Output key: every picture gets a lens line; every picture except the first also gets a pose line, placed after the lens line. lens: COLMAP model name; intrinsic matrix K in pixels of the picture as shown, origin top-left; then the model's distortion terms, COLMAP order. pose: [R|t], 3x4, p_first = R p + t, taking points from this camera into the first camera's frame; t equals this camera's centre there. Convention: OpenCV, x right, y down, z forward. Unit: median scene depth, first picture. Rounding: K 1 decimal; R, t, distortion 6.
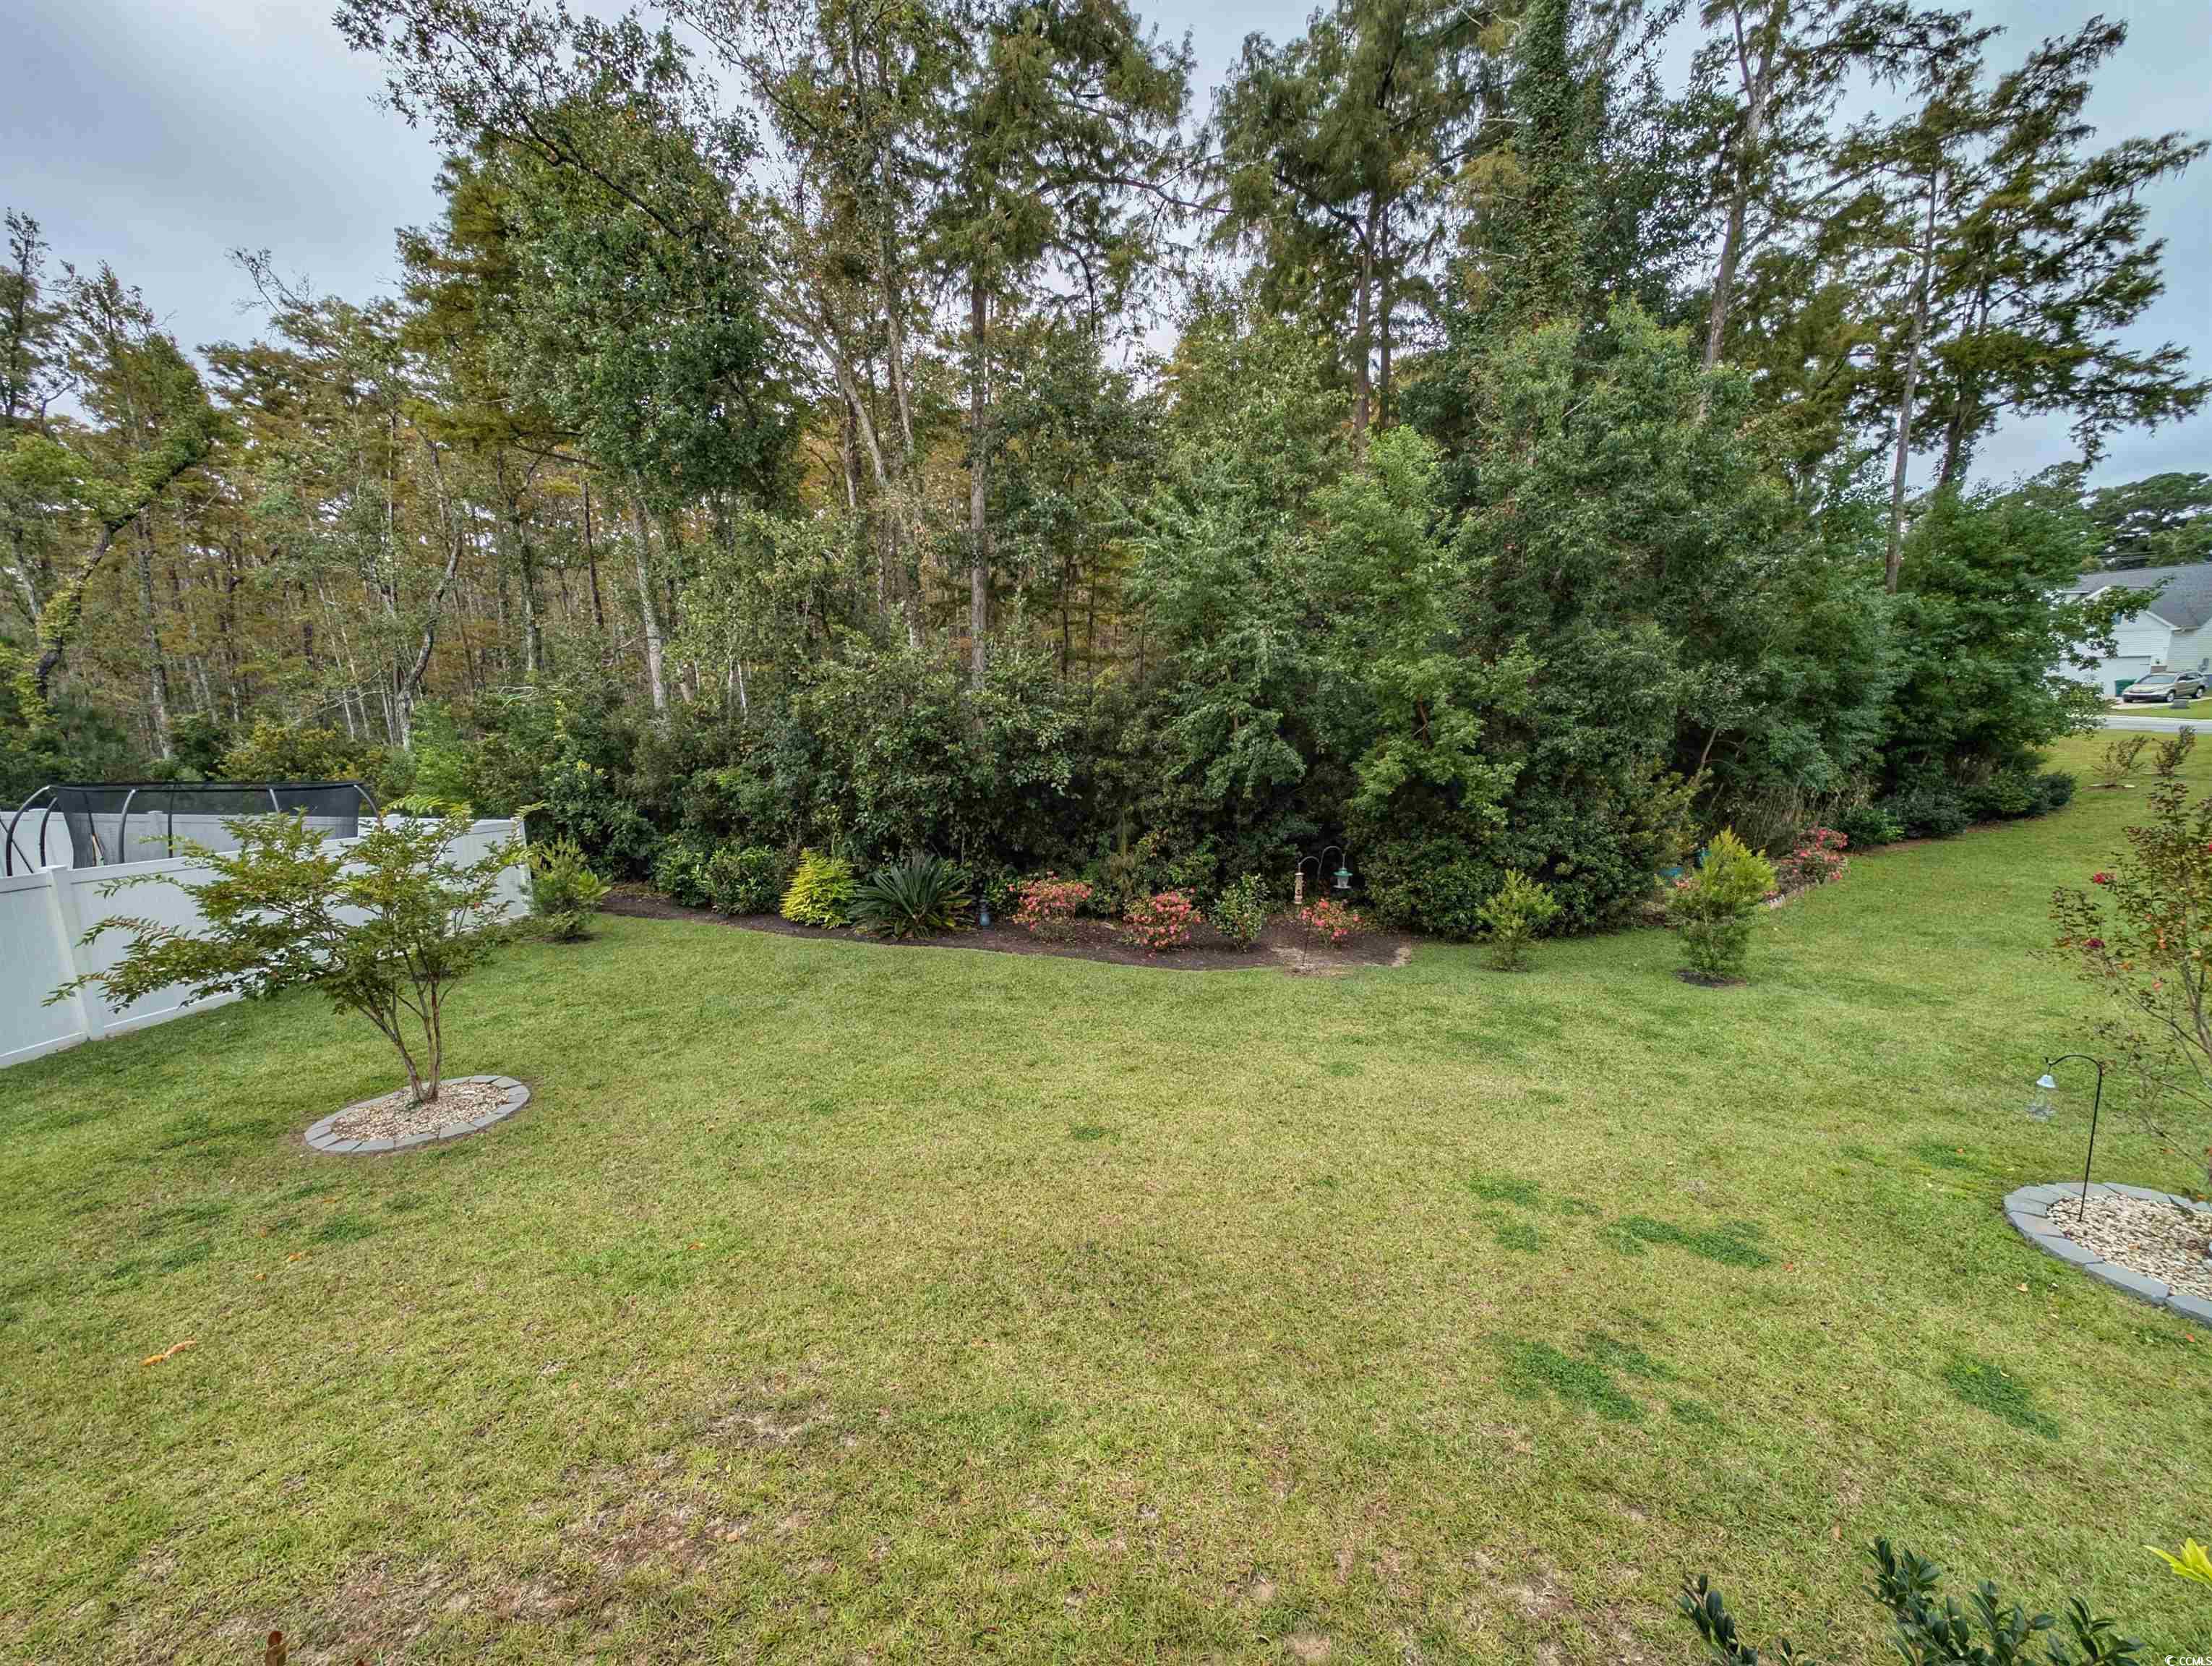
lens RADIAL K [[835.1, 0, 1087.5], [0, 835.1, 839.1], [0, 0, 1]] dist [0.003467, -0.000819]
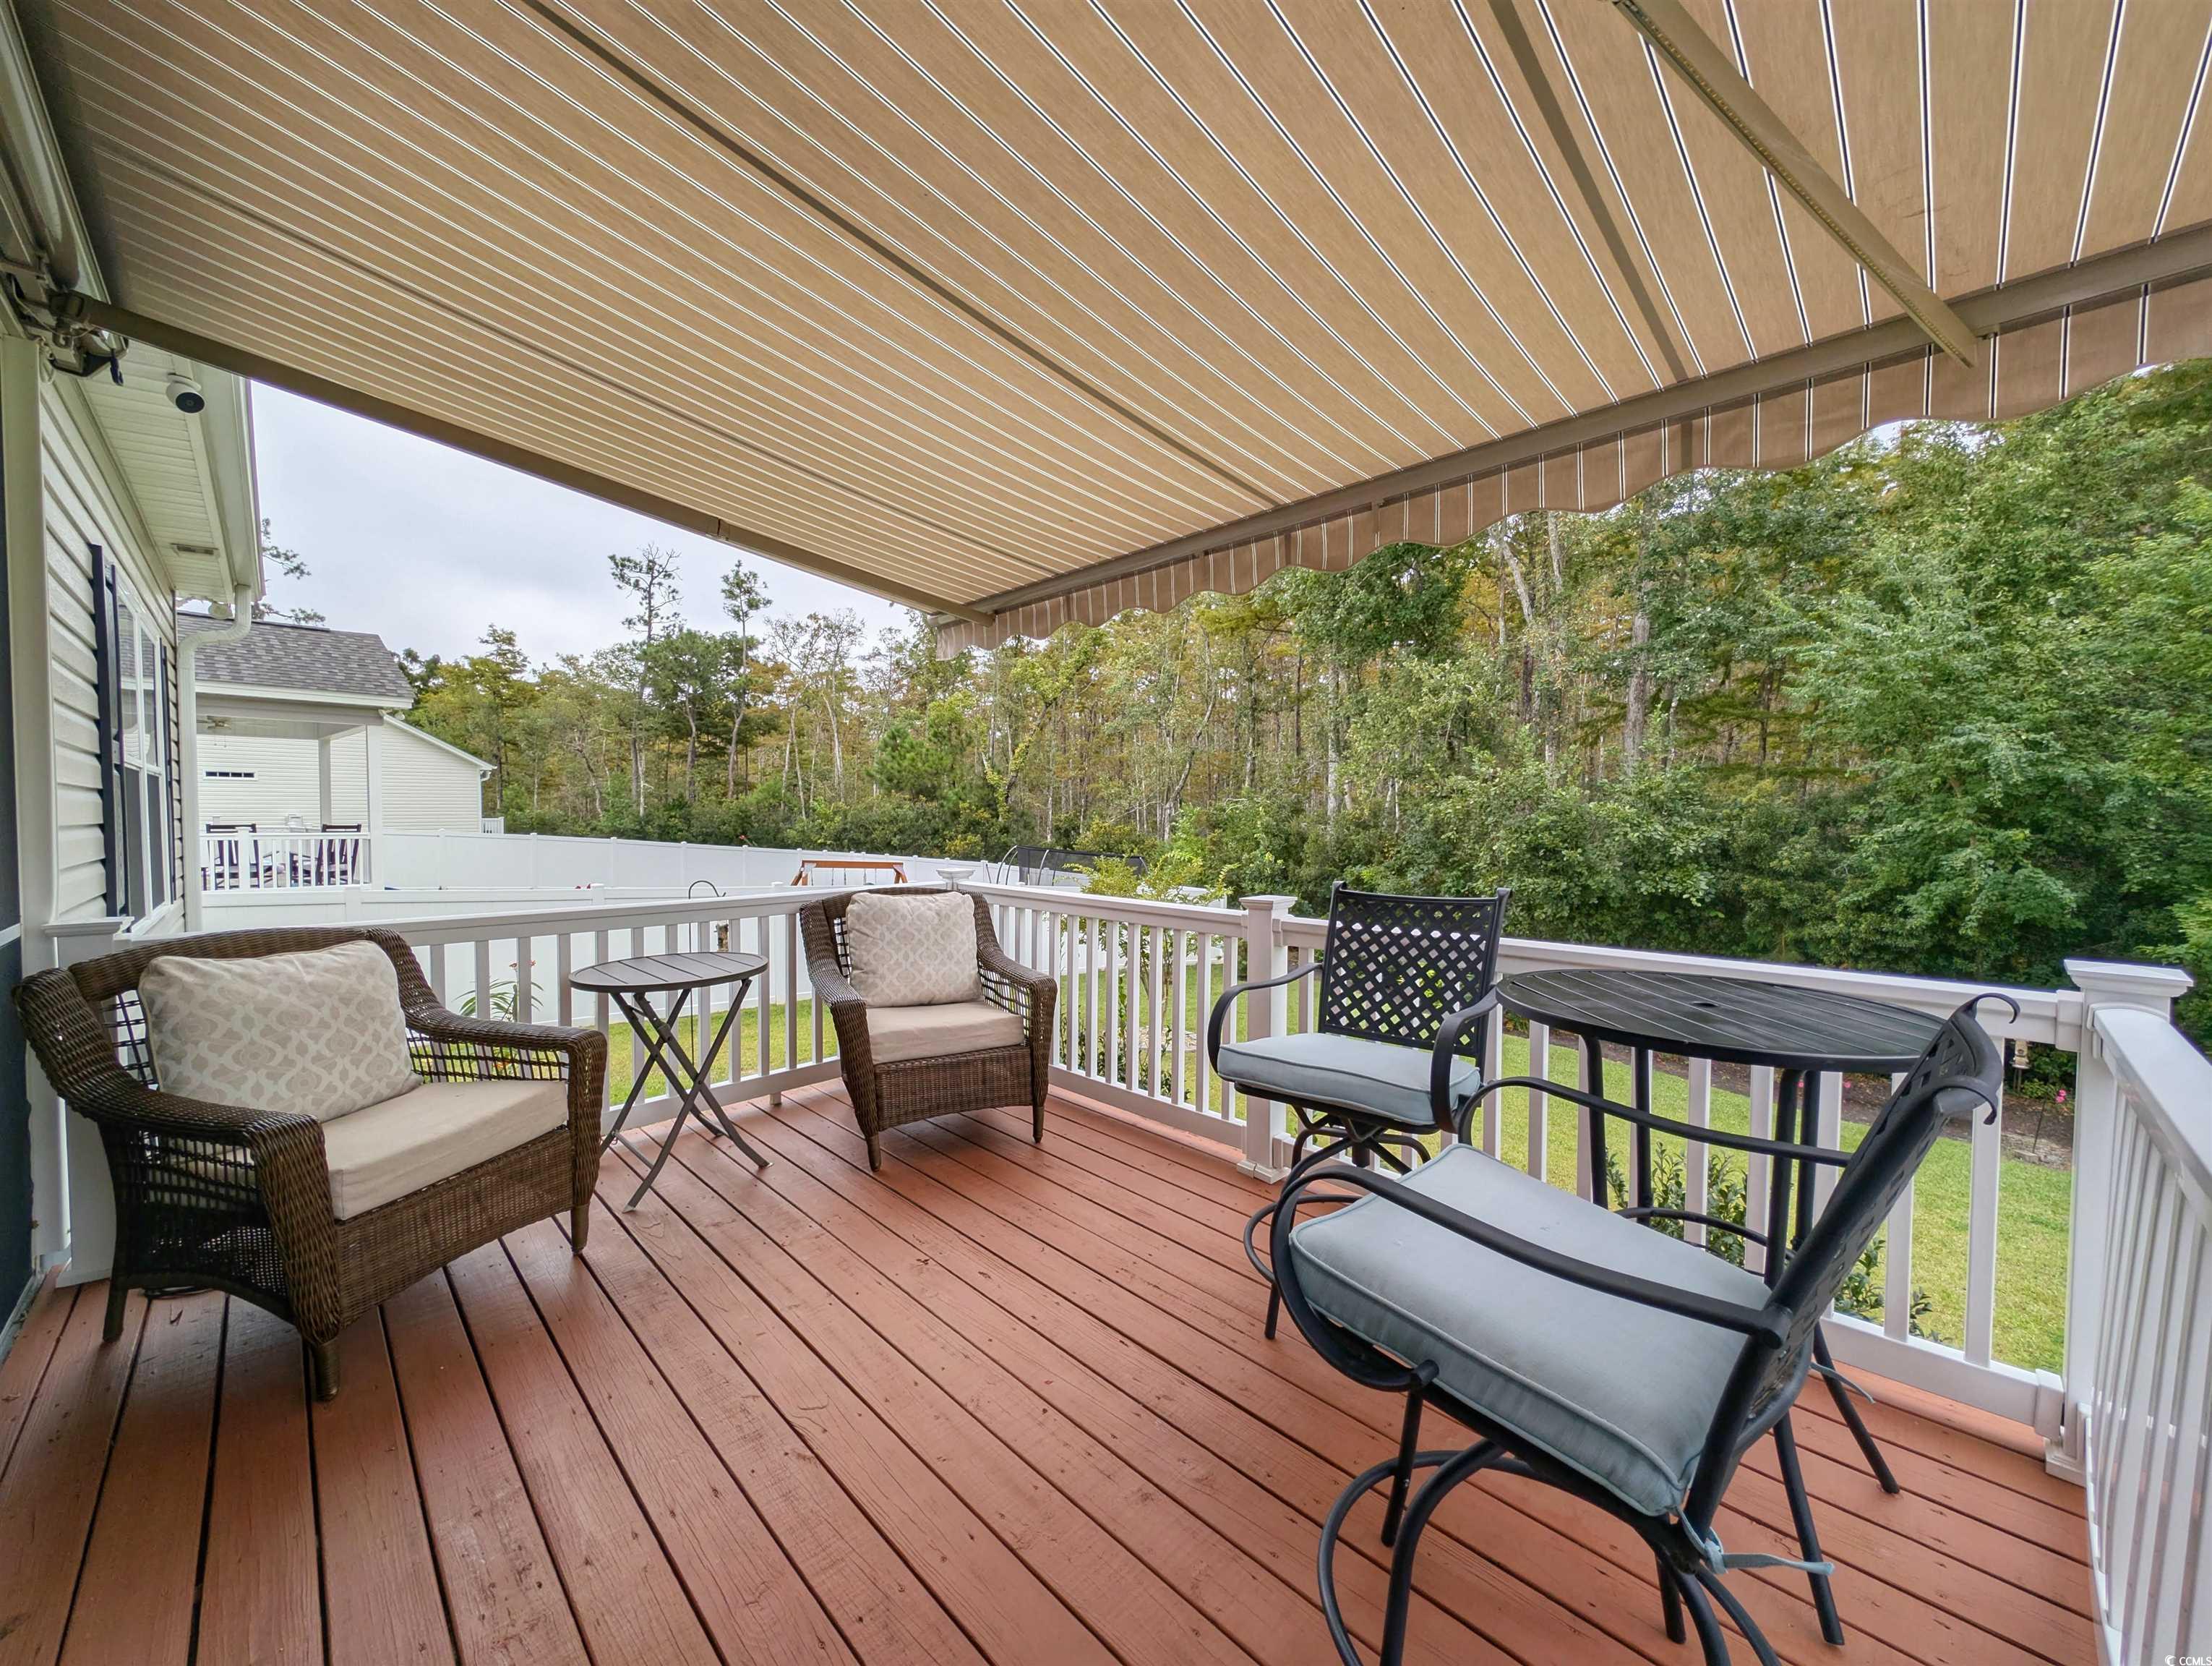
lens RADIAL K [[835.1, 0, 1103.3], [0, 835.1, 827.4], [0, 0, 1]] dist [0.003467, -0.000819]
pose [[0.731014, 0.032321, -0.681597, 0.107842], [-0.140211, 0.984678, -0.103683, 0.042202], [0.667802, 0.171361, 0.724345, -0.145481]]
